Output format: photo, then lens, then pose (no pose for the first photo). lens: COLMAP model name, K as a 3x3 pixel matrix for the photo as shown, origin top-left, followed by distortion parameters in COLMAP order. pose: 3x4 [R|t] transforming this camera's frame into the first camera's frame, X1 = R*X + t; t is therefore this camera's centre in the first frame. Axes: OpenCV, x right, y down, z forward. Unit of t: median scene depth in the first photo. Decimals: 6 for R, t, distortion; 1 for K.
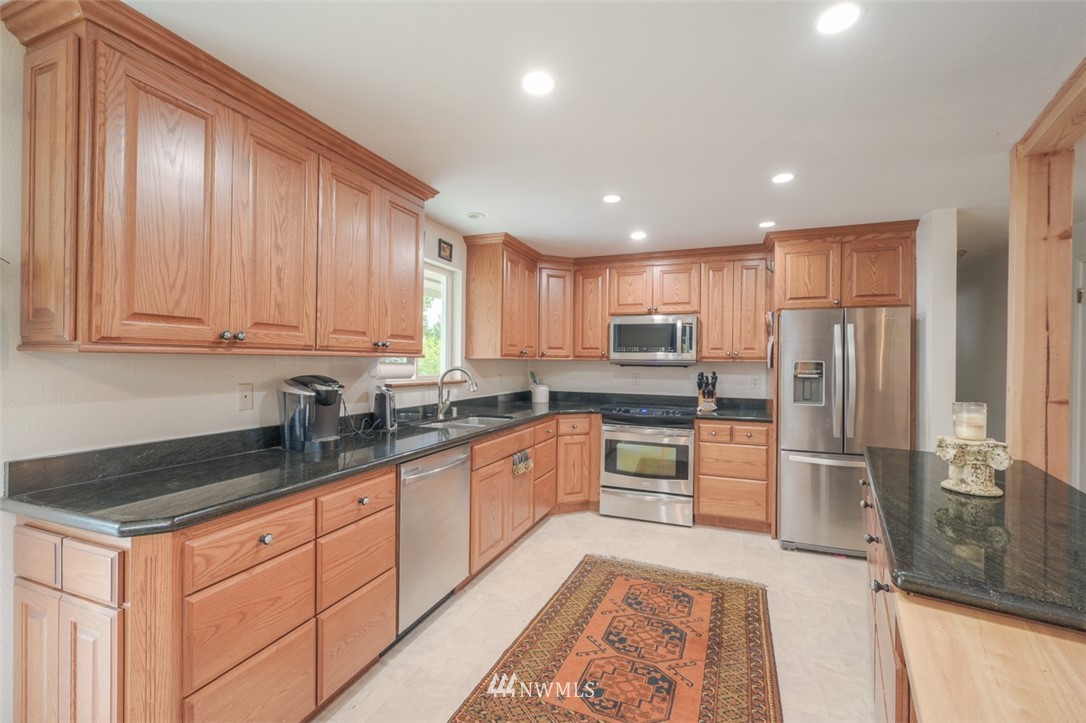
lens RADIAL K [[456.1, 0, 550.3], [0, 456.1, 358.9], [0, 0, 1]] dist [0.001465, -0.000384]
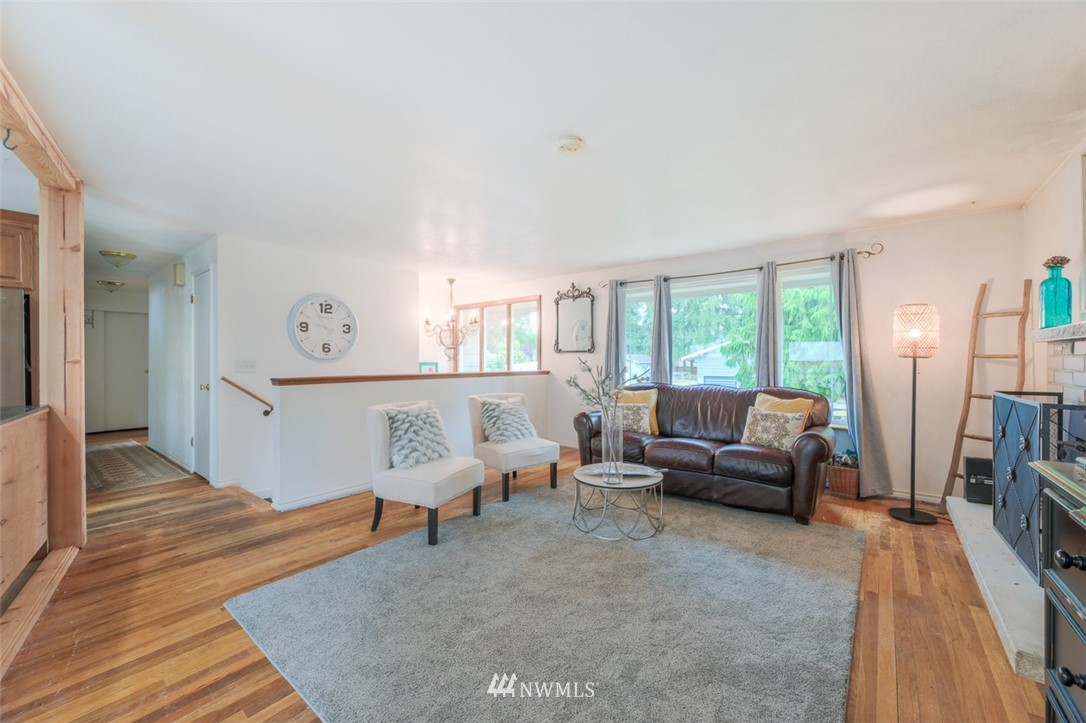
lens RADIAL K [[425.5, 0, 542.0], [0, 425.5, 358.6], [0, 0, 1]] dist [-0.003655, 0.000686]
pose [[0.299090, -0.014133, 0.954120, 0.146248], [0.001567, 0.999896, 0.014320, 0.037662], [-0.954223, -0.002788, 0.299082, -0.474600]]
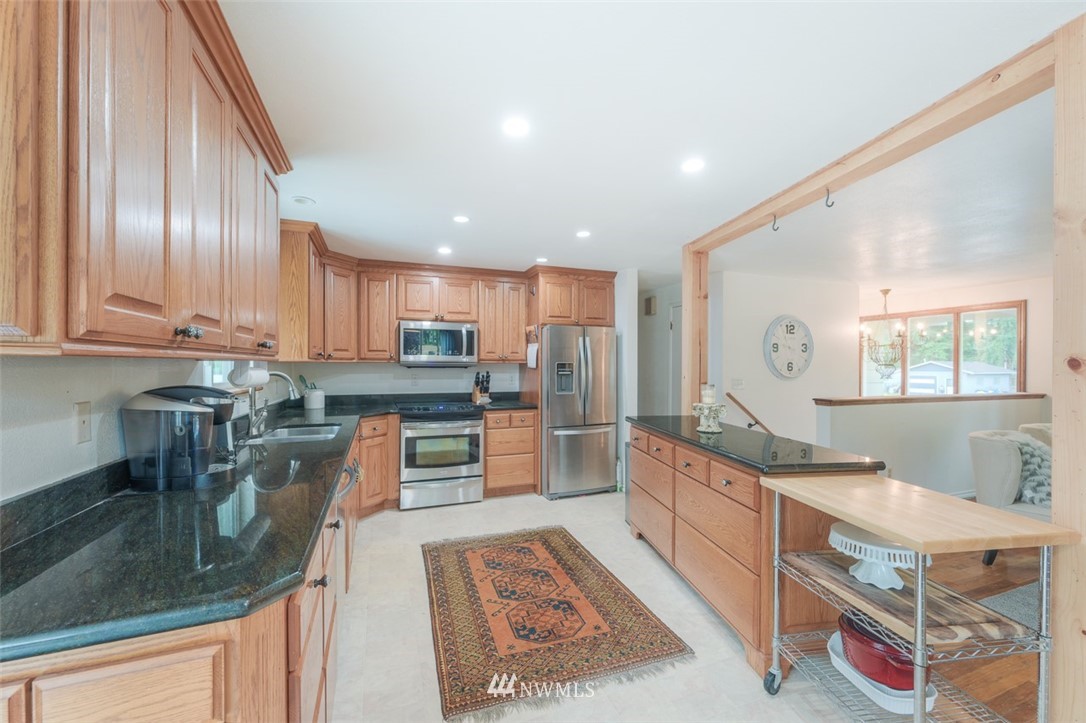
lens RADIAL K [[425.5, 0, 544.3], [0, 425.5, 364.2], [0, 0, 1]] dist [-0.003655, 0.000686]
pose [[0.746534, -0.008898, 0.665287, -0.322333], [0.002433, 0.999940, 0.010644, -0.002889], [-0.665342, -0.006327, 0.746512, 0.061437]]
